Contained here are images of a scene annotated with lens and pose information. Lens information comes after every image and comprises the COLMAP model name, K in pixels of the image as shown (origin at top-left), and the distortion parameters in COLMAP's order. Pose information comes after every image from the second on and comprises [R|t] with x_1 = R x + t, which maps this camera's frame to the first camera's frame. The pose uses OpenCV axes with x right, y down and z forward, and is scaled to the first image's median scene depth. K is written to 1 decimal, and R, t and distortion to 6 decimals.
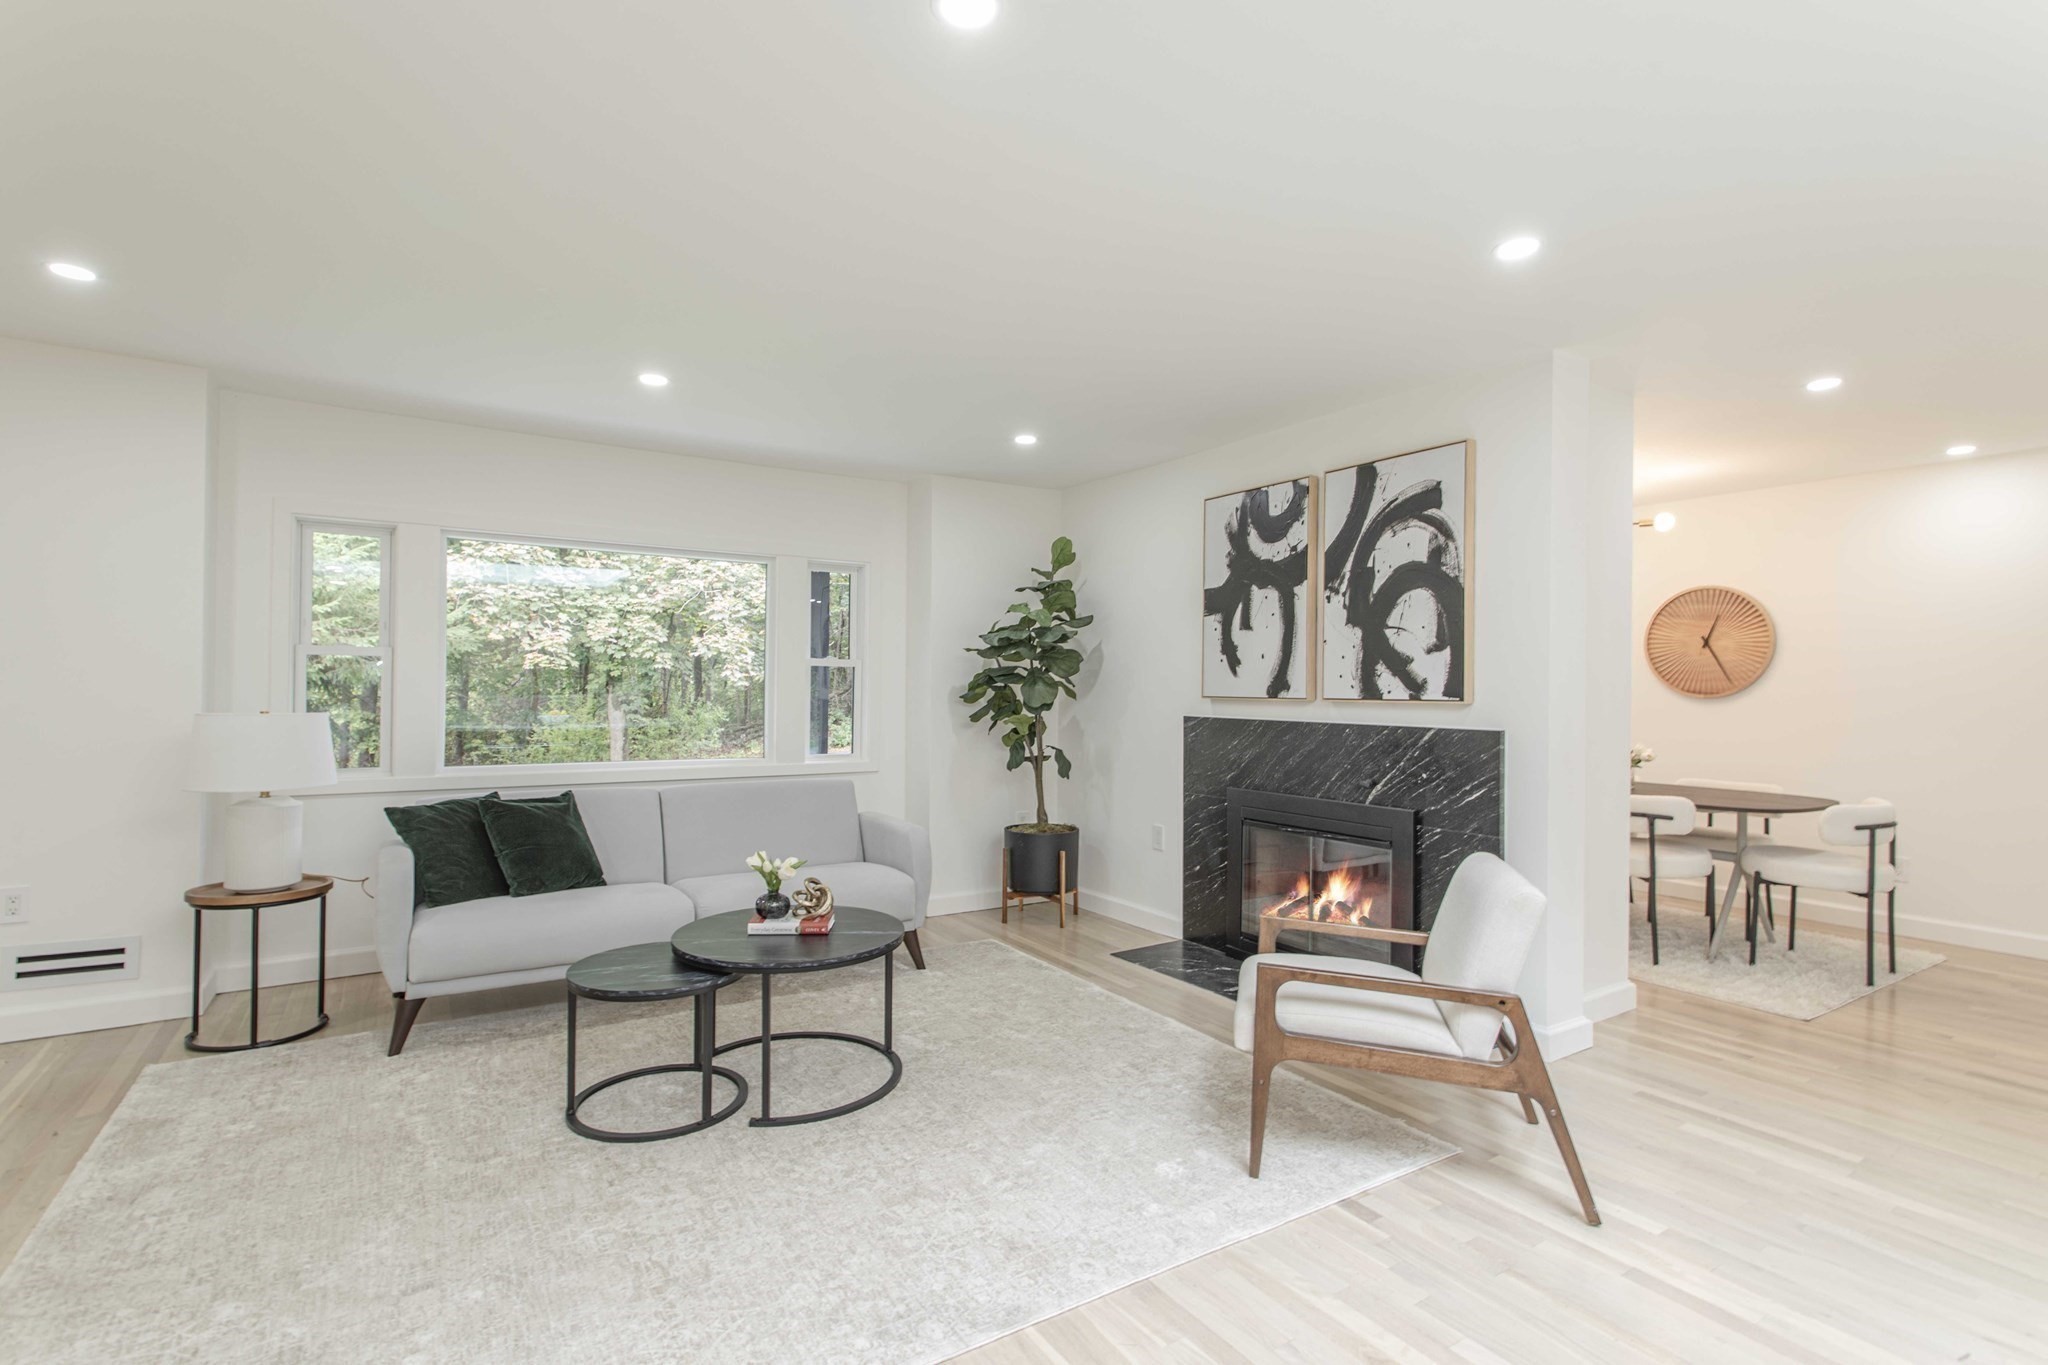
lens RADIAL K [[963.5, 0, 1027.3], [0, 963.5, 686.3], [0, 0, 1]] dist [-0.001364, 0.002603]
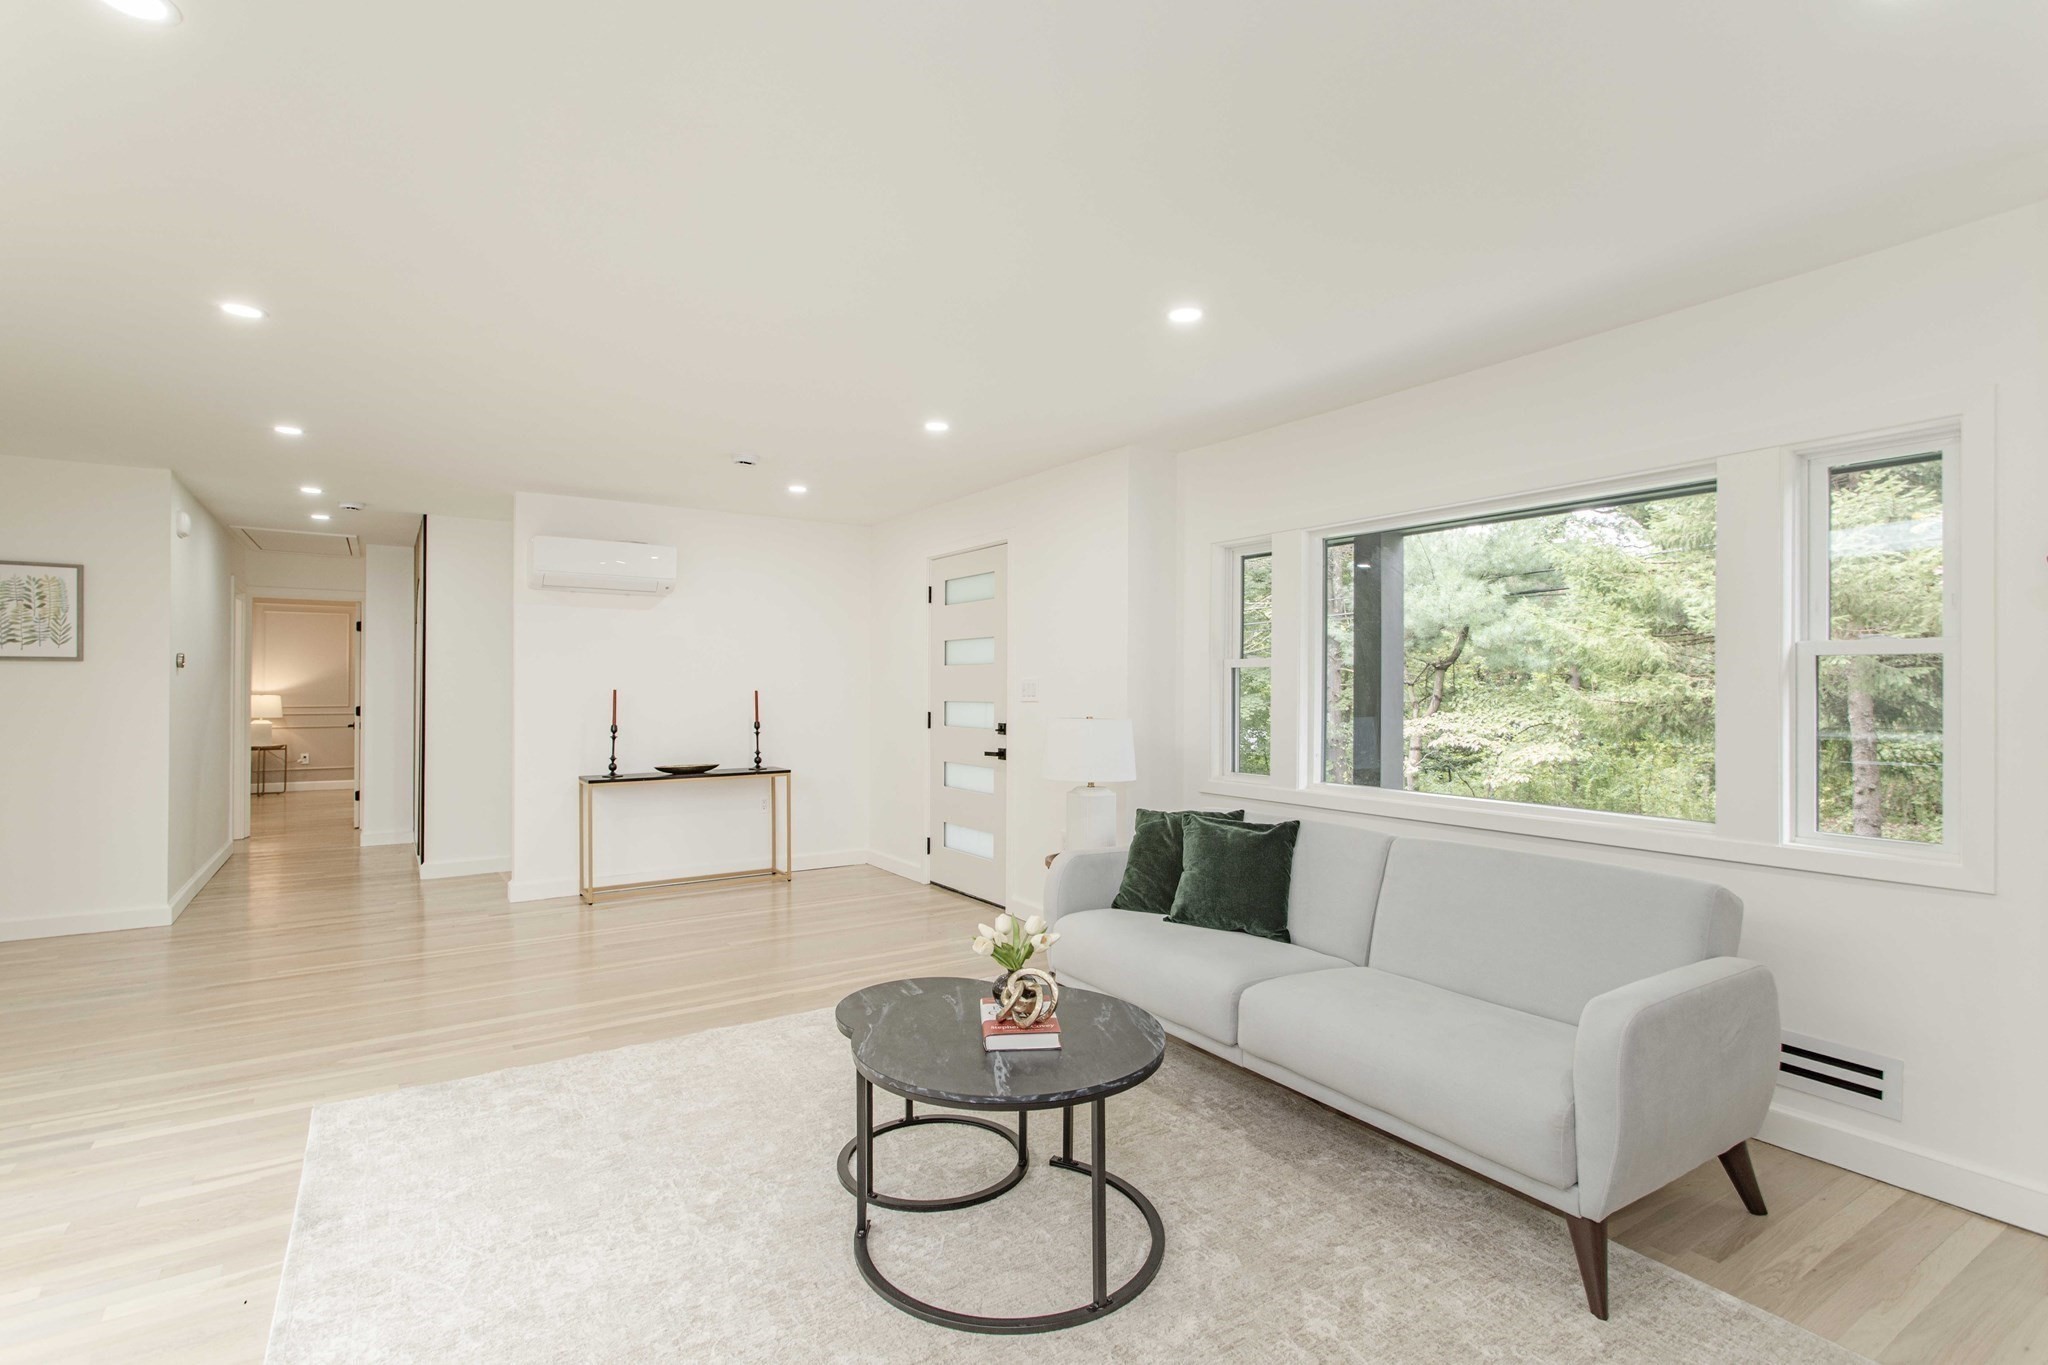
lens RADIAL K [[963.5, 0, 1026.5], [0, 963.5, 688.4], [0, 0, 1]] dist [-0.001364, 0.002603]
pose [[0.014700, -0.012637, -0.999812, 0.389418], [-0.001010, 0.999919, -0.012653, 0.004659], [0.999891, 0.001196, 0.014686, 0.806934]]
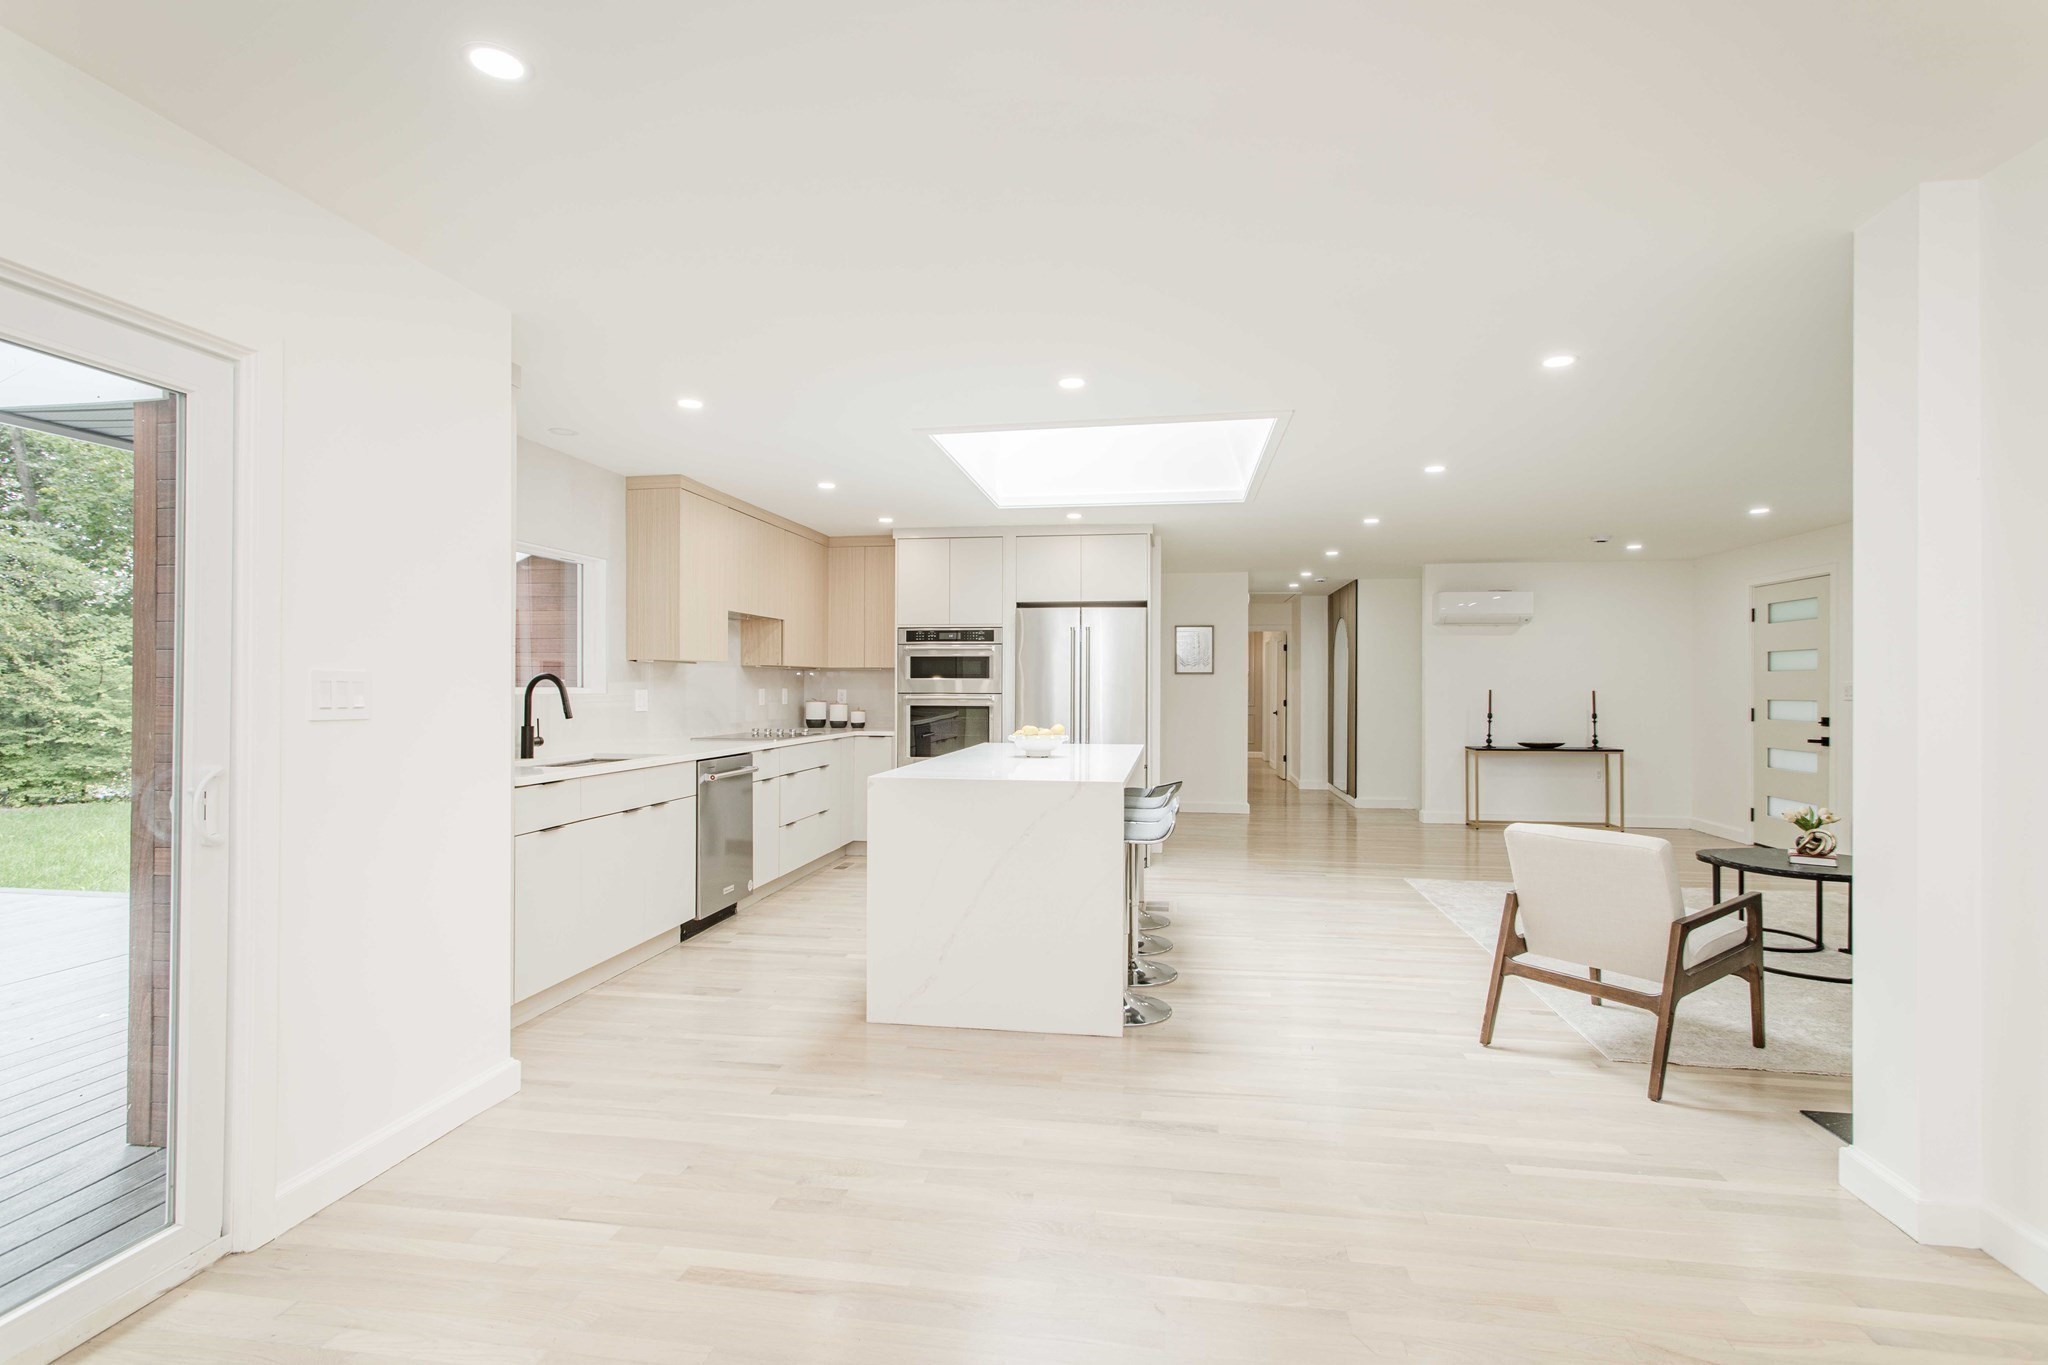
lens RADIAL K [[963.5, 0, 1016.7], [0, 963.5, 680.5], [0, 0, 1]] dist [-0.001364, 0.002603]
pose [[-0.670849, -0.017407, -0.741389, 1.320590], [-0.010443, 0.999847, -0.014026, 0.010460], [0.741520, -0.001667, -0.670929, 0.880162]]
